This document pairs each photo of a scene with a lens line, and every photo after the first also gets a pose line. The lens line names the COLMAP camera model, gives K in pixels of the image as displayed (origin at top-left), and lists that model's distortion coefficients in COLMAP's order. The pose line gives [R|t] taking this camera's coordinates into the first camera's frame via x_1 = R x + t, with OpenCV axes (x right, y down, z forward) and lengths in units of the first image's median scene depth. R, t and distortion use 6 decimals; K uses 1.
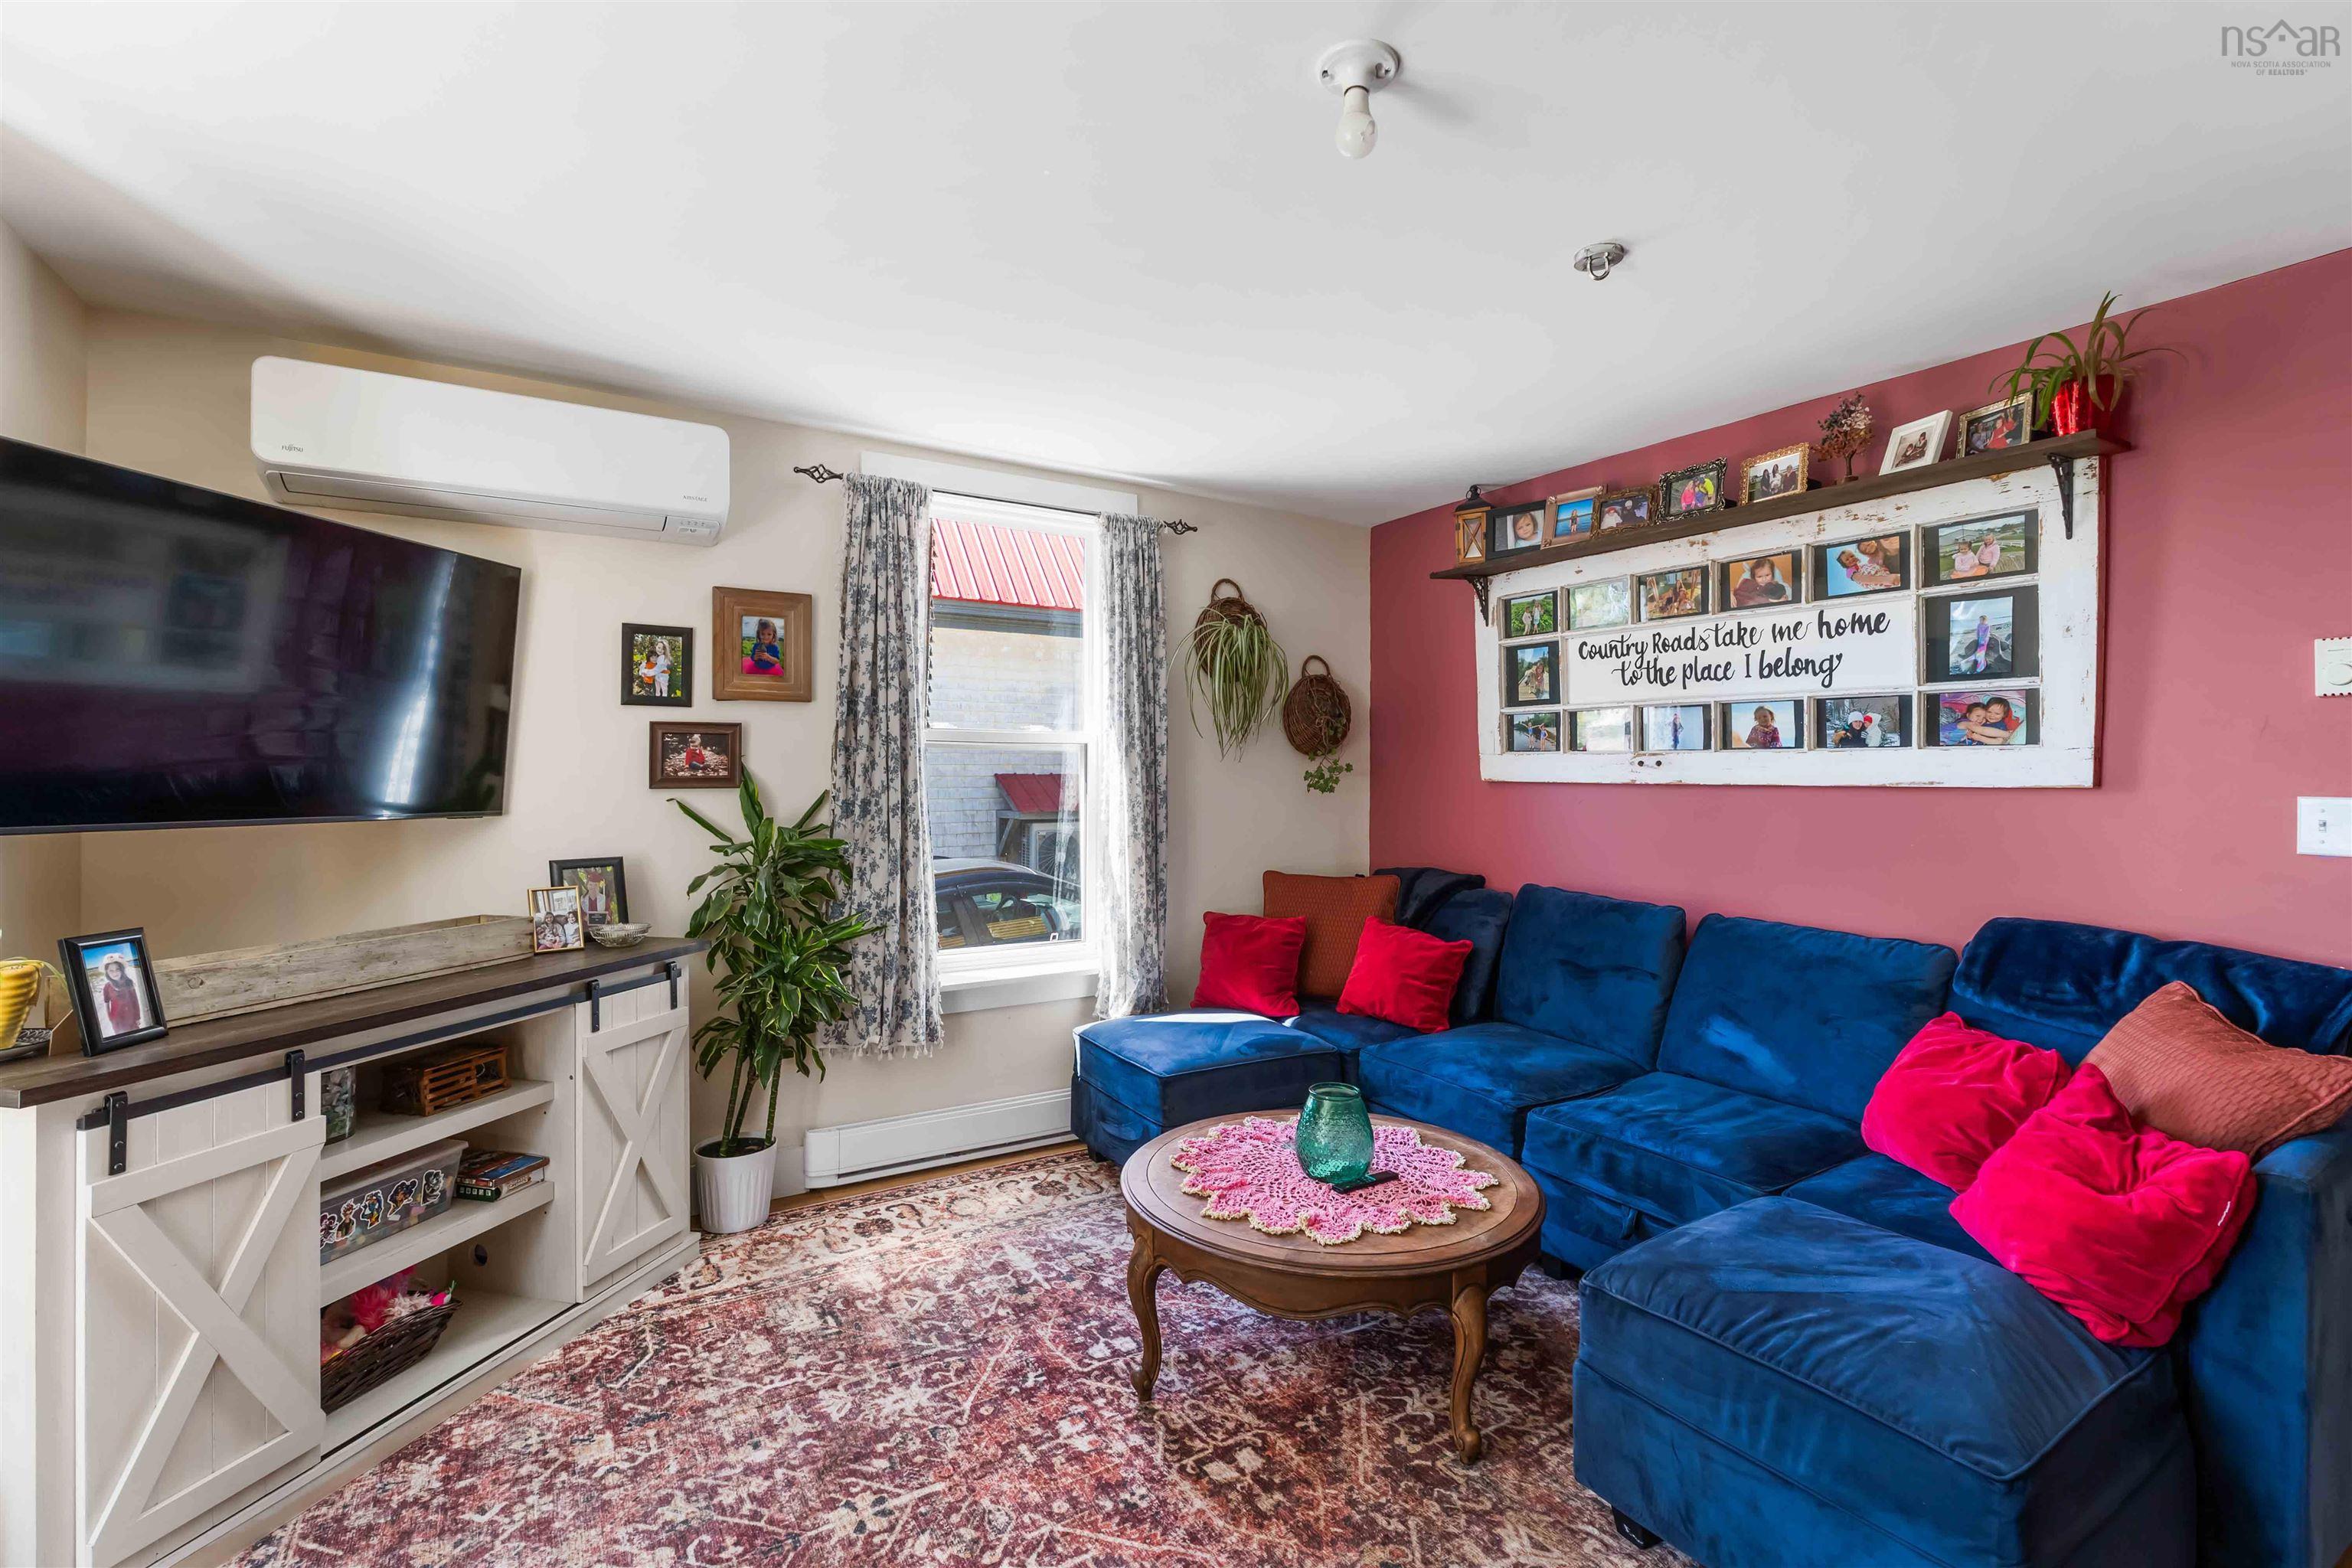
lens RADIAL K [[1047.5, 0, 1175.9], [0, 1047.5, 774.1], [0, 0, 1]] dist [-0.013120, -0.000121]
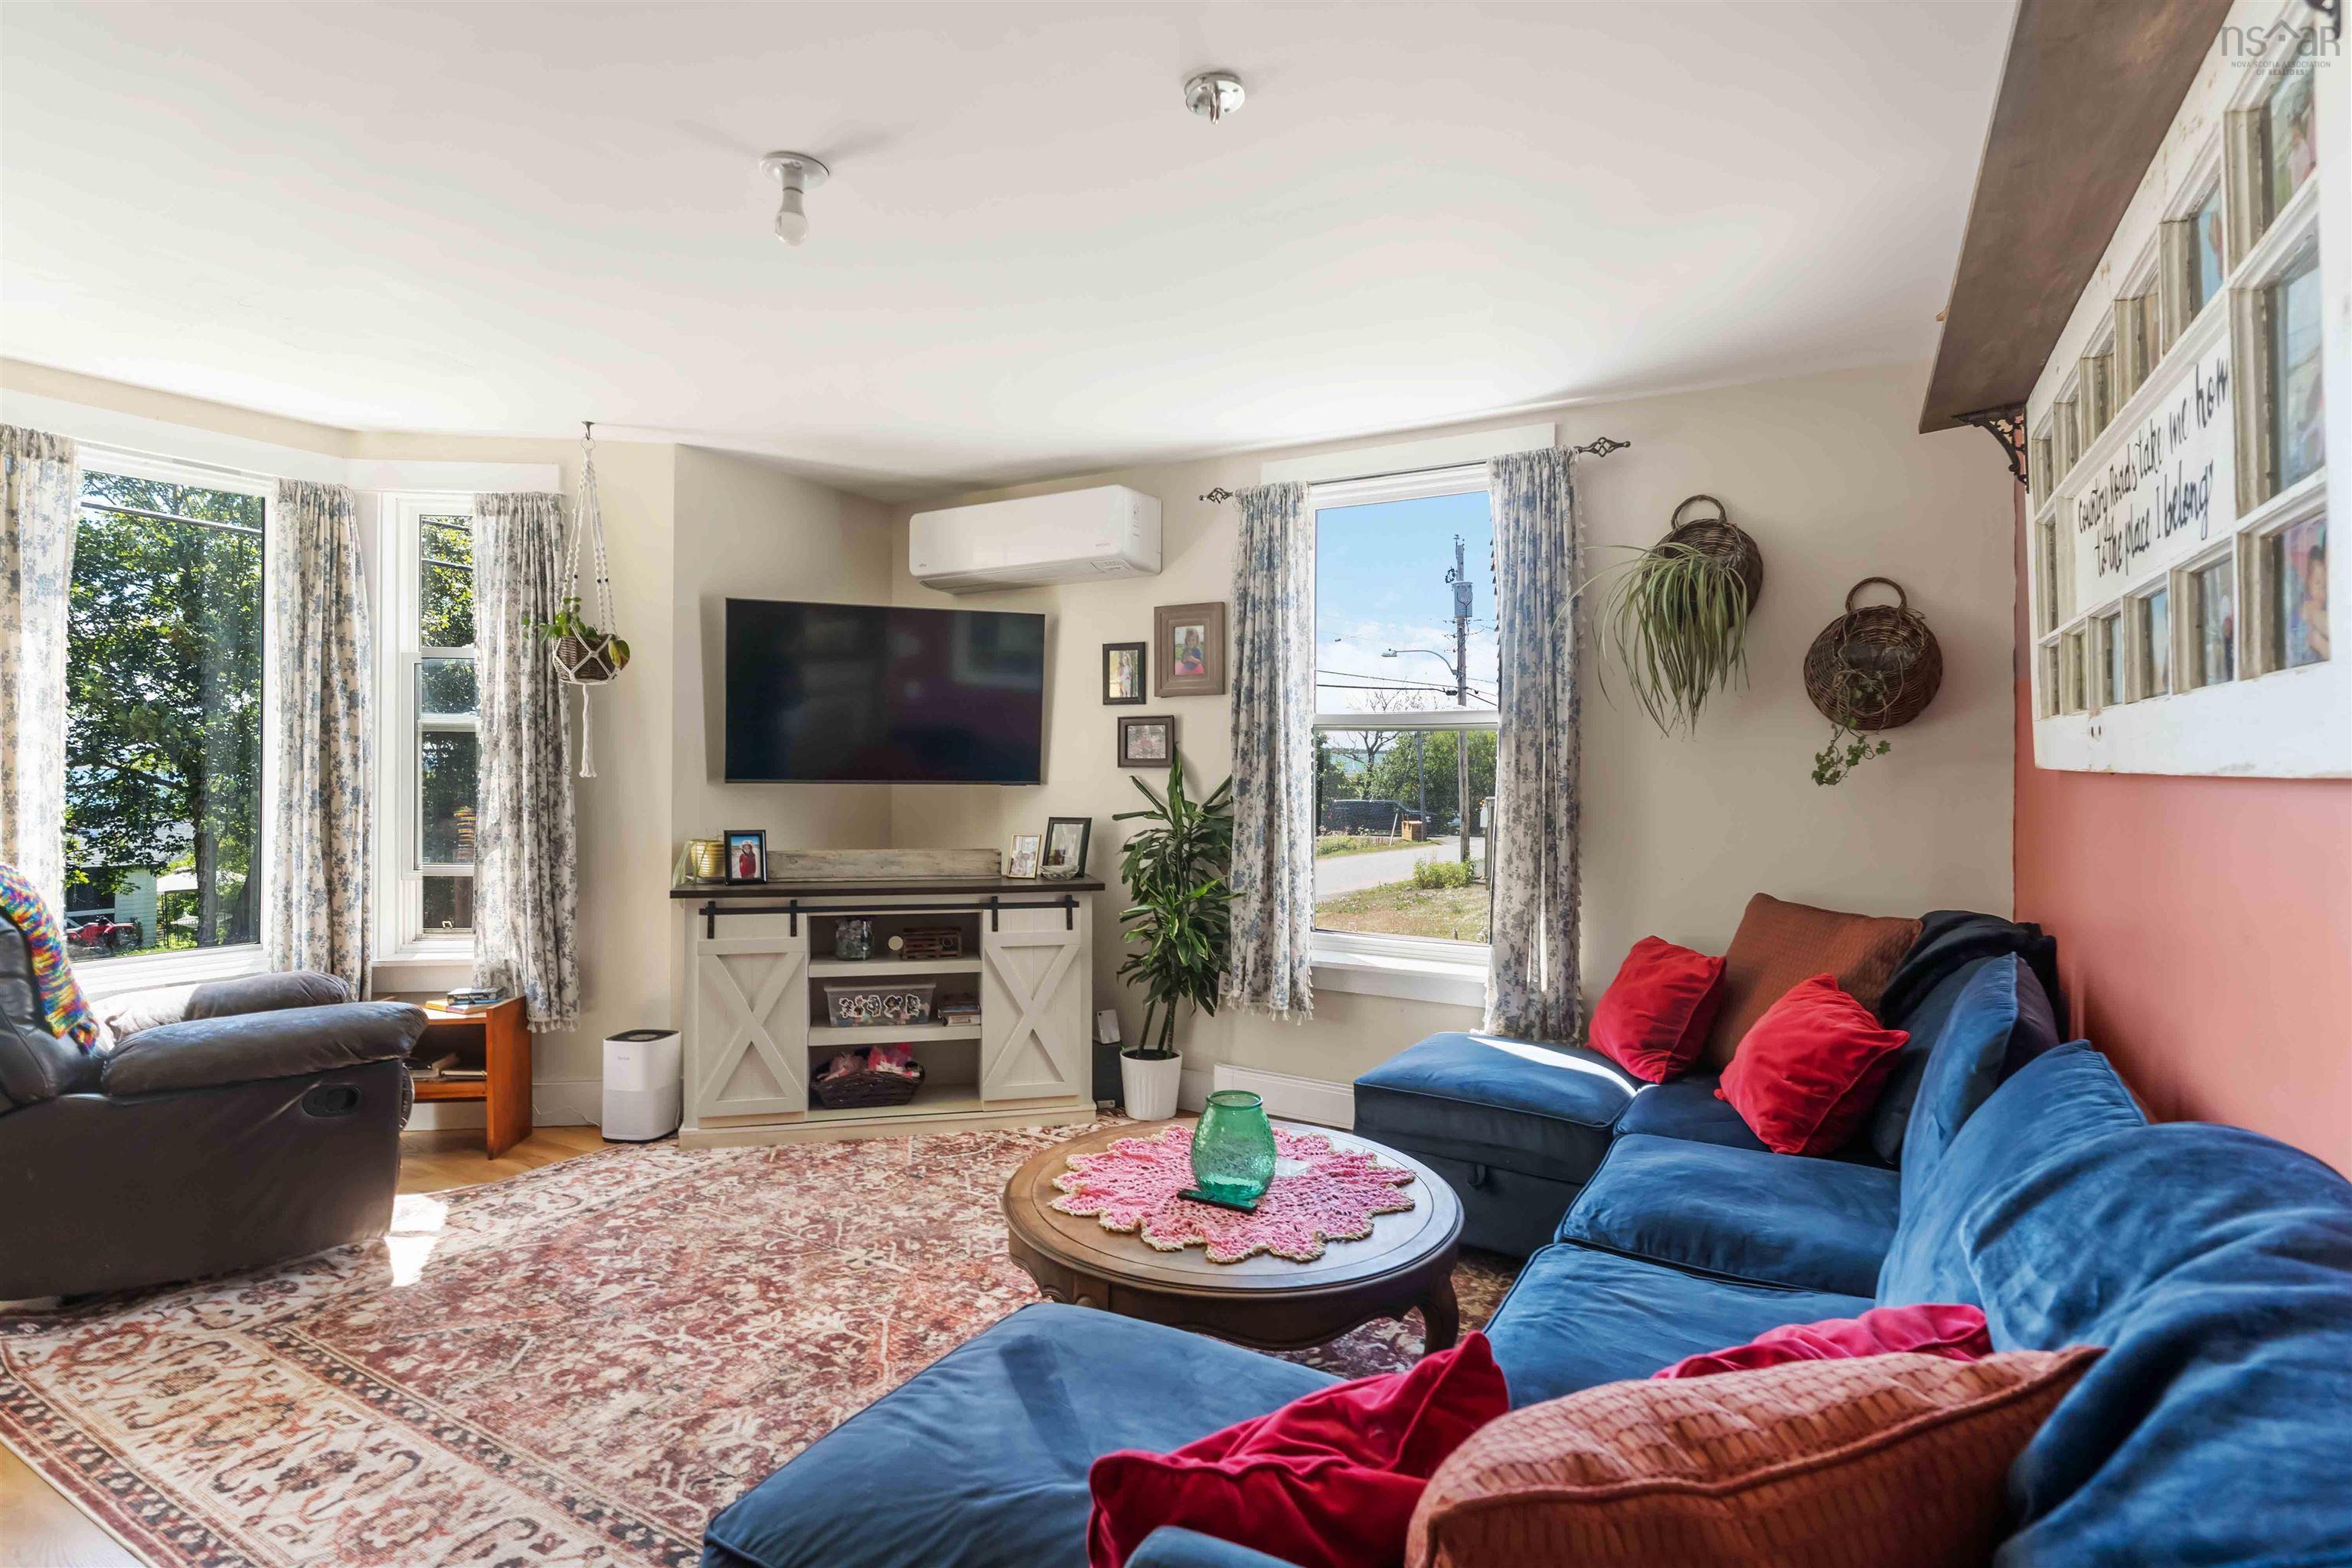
lens RADIAL K [[1144.7, 0, 1176.0], [0, 1144.7, 784.0], [0, 0, 1]] dist [0.000611, -0.000078]
pose [[0.460093, 0.018627, -0.887675, 0.811421], [-0.004895, 0.999818, 0.018444, 0.007128], [0.887857, -0.004141, 0.460101, 0.398556]]
